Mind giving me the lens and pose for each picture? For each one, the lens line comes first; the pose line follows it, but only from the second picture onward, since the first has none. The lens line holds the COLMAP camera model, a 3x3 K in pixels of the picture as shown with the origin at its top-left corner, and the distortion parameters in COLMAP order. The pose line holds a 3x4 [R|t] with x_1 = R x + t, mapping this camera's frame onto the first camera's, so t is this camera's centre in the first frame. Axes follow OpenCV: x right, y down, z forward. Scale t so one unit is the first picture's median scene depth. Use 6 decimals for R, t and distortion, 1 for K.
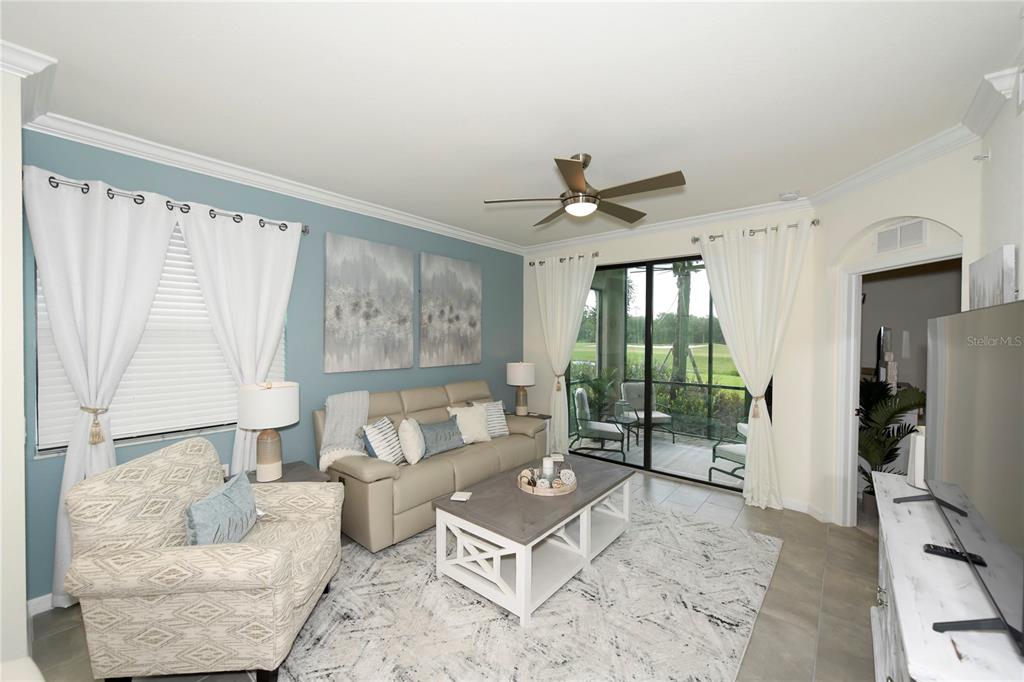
lens RADIAL K [[406.5, 0, 517.6], [0, 406.5, 341.0], [0, 0, 1]] dist [-0.000727, -0.000022]
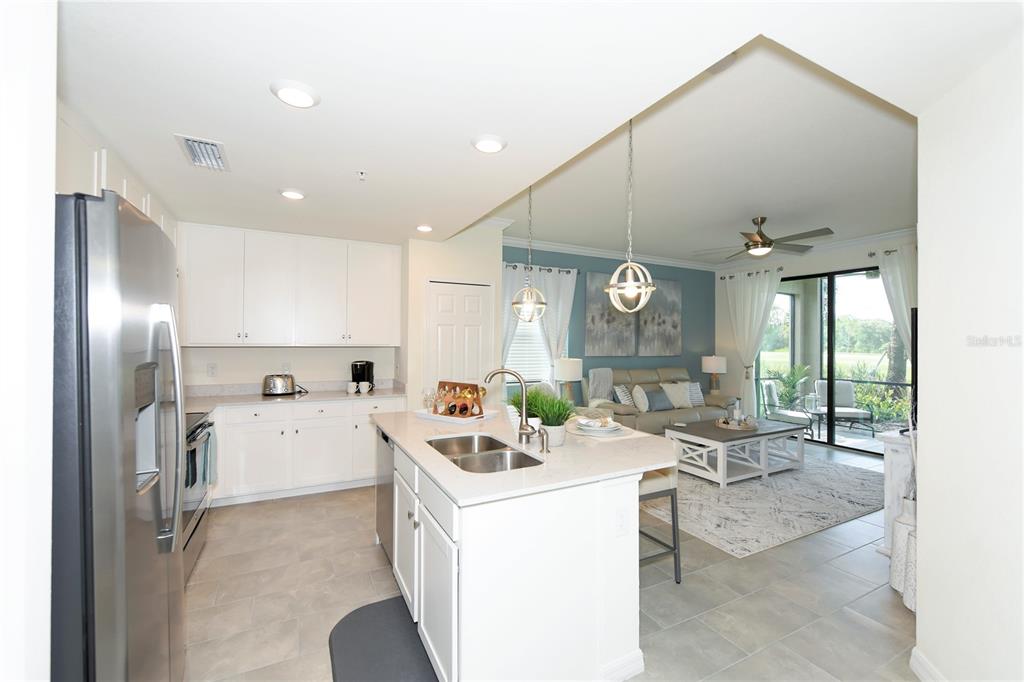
lens RADIAL K [[431.4, 0, 512.3], [0, 431.4, 338.9], [0, 0, 1]] dist [0.001370, 0.000054]
pose [[0.917356, -0.003646, -0.398052, -0.043077], [-0.006081, 0.999713, -0.023171, 0.045009], [0.398022, 0.023676, 0.917070, -0.655403]]
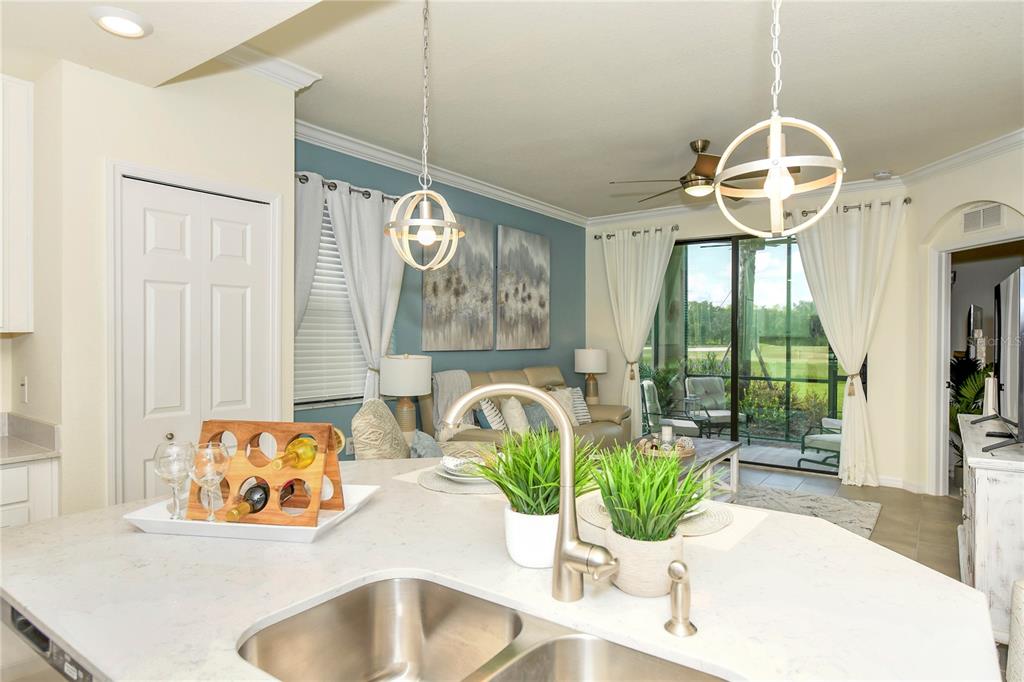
lens RADIAL K [[596.6, 0, 517.1], [0, 596.6, 339.8], [0, 0, 1]] dist [-0.001945, -0.002252]
pose [[0.997978, -0.004388, 0.063415, -0.304620], [0.004792, 0.999969, -0.006221, 0.055066], [-0.063386, 0.006512, 0.997968, -0.381951]]
